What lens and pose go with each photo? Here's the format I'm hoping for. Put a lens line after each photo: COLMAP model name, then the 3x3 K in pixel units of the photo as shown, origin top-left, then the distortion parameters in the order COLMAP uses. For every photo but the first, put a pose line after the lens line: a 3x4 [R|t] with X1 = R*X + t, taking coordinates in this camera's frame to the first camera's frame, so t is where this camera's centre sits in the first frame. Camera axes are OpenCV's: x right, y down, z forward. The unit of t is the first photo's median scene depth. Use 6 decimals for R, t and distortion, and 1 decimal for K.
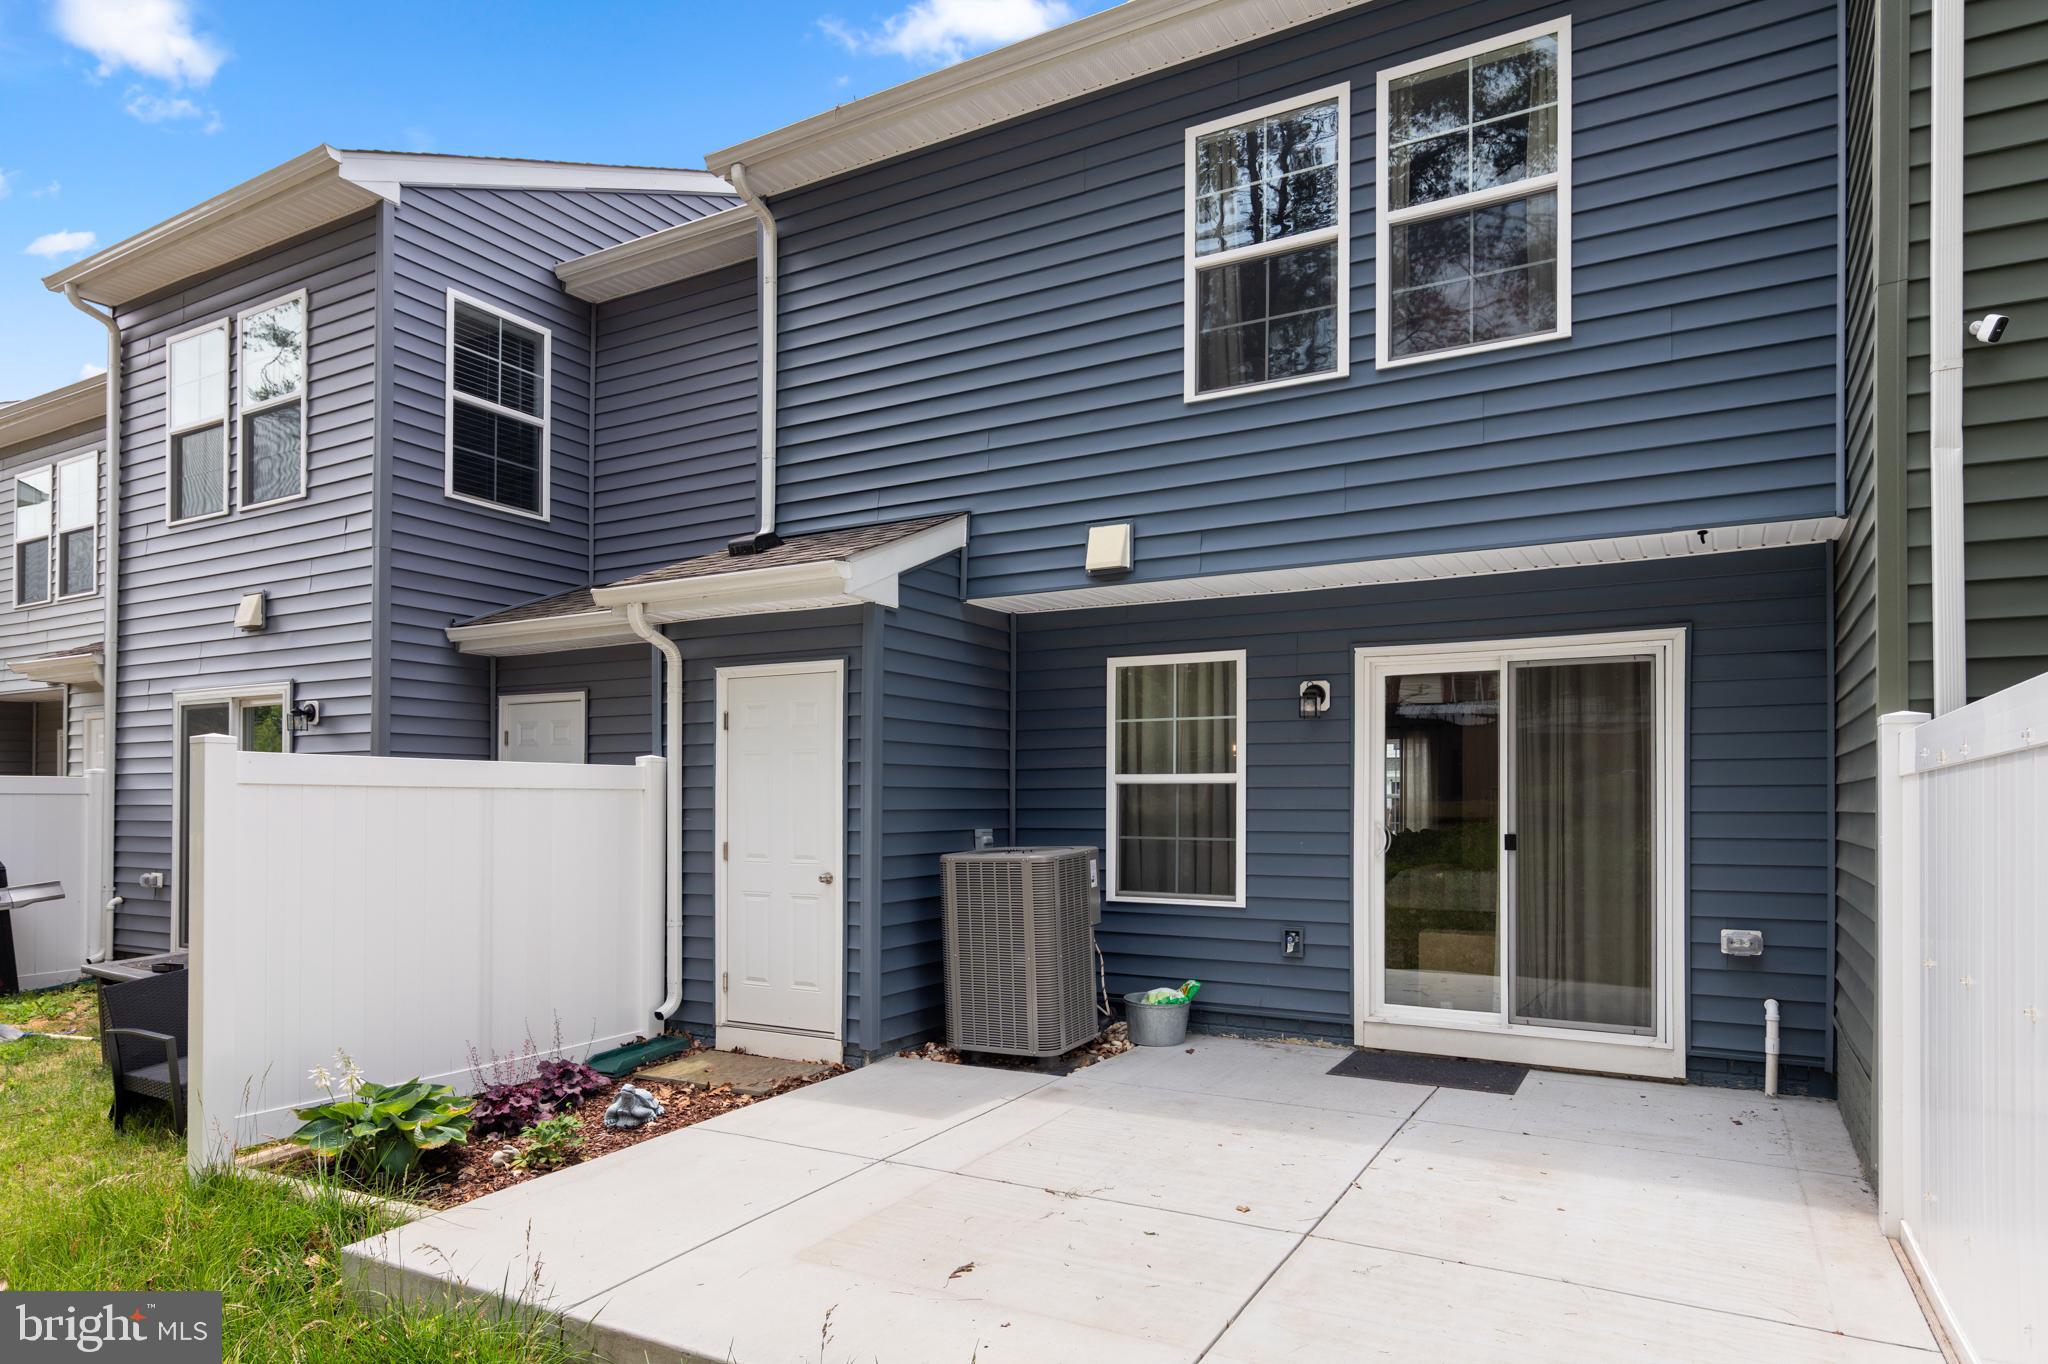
lens RADIAL K [[1186.0, 0, 1023.9], [0, 1186.0, 793.0], [0, 0, 1]] dist [0.003702, 0.002340]
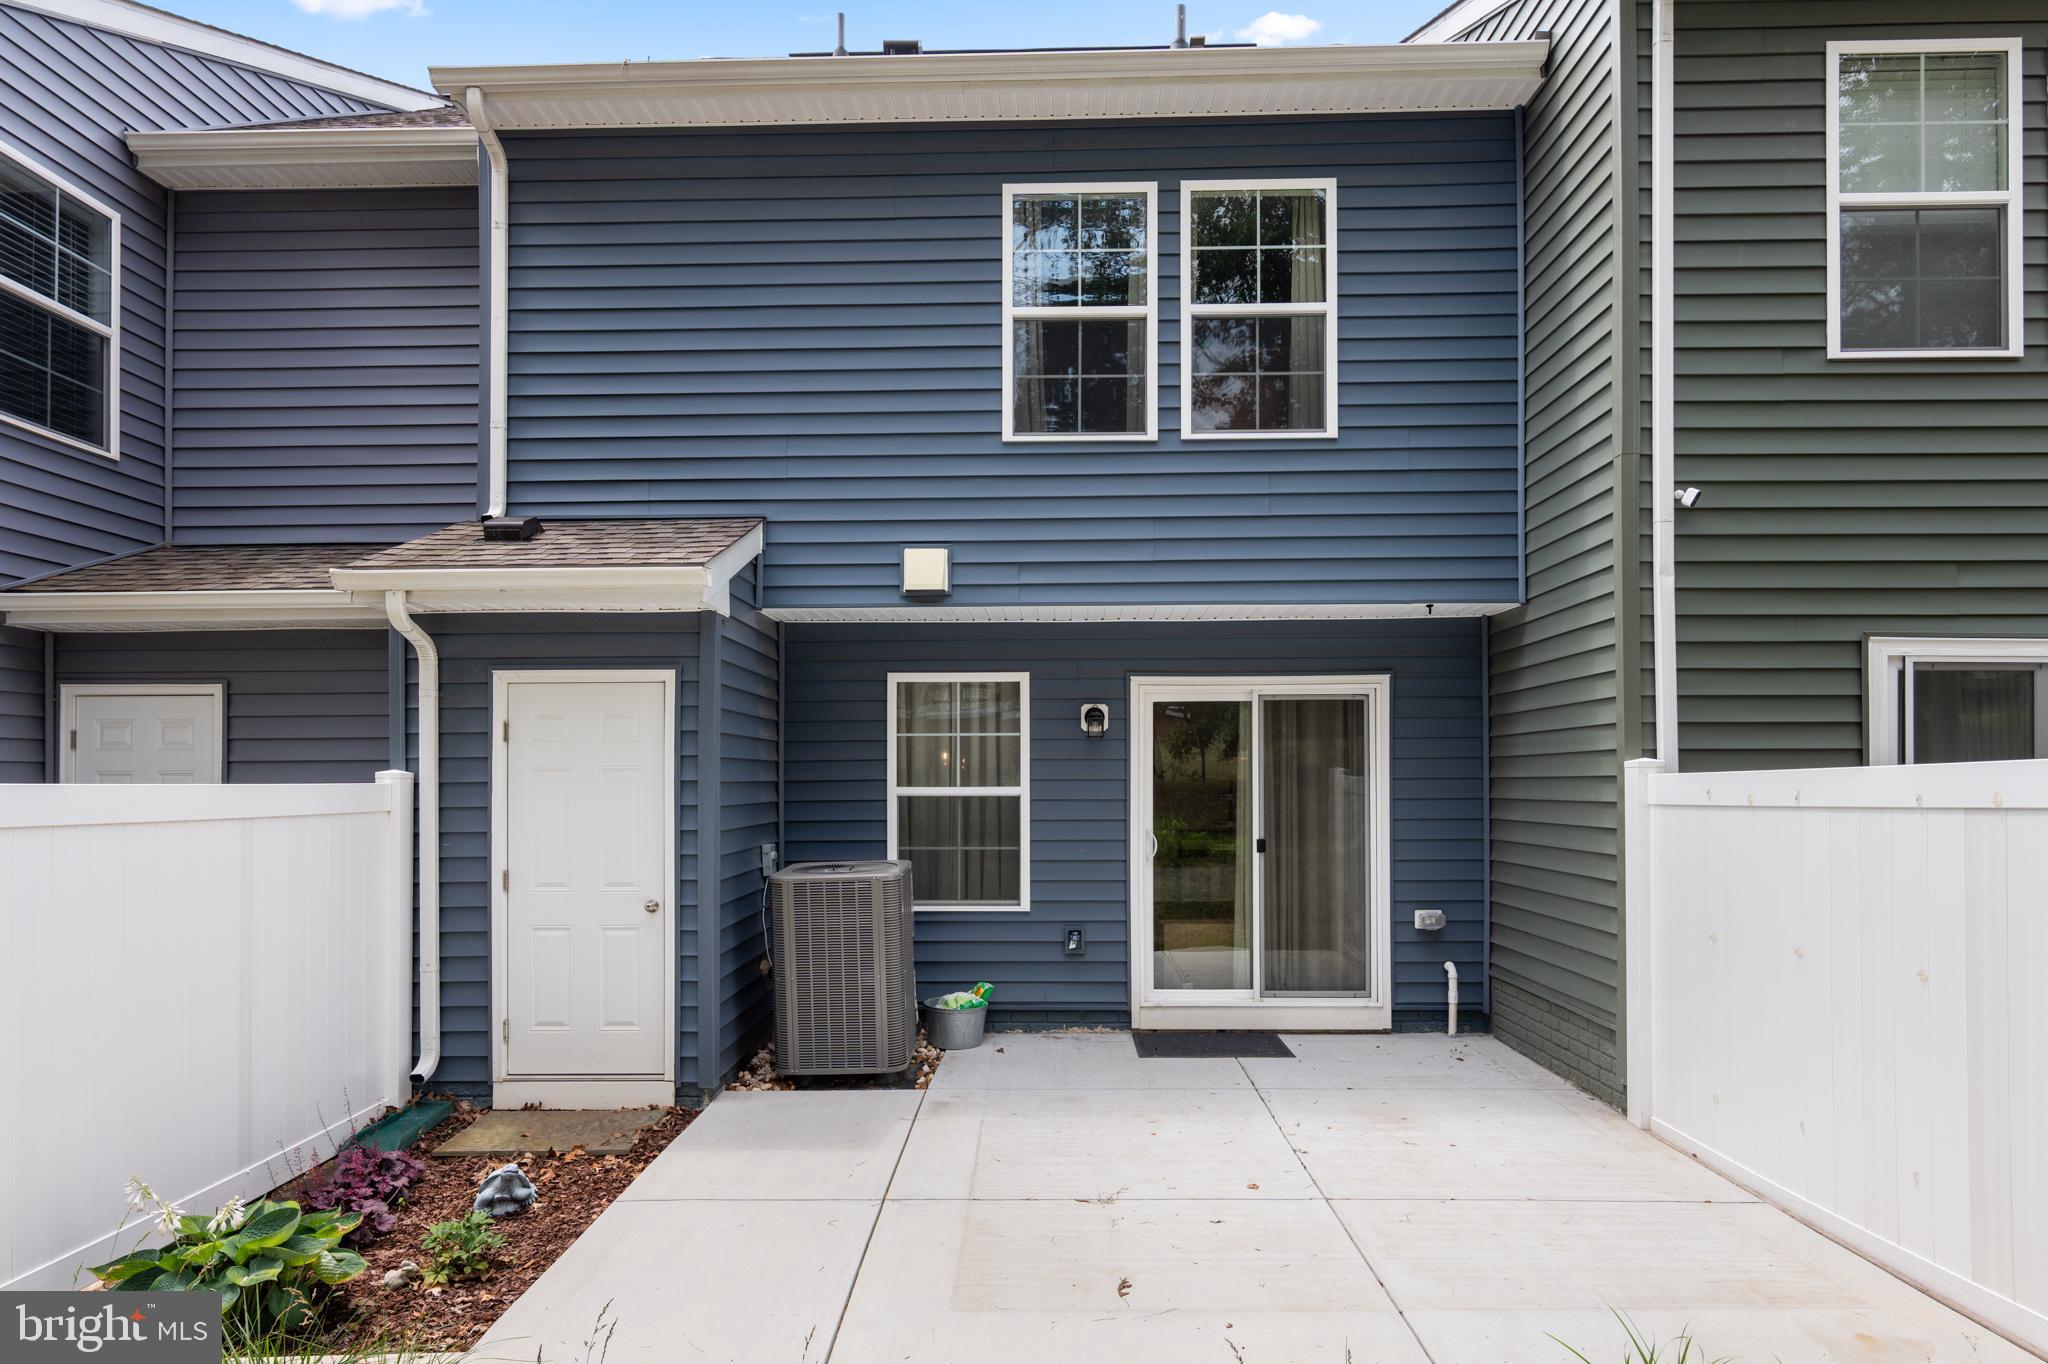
lens RADIAL K [[1169.4, 0, 1023.3], [0, 1169.4, 773.3], [0, 0, 1]] dist [0.001137, 0.001018]
pose [[0.885181, -0.002391, 0.465240, -0.330210], [0.002910, 0.999996, -0.000397, -0.029984], [-0.465237, 0.001705, 0.885185, 0.063718]]
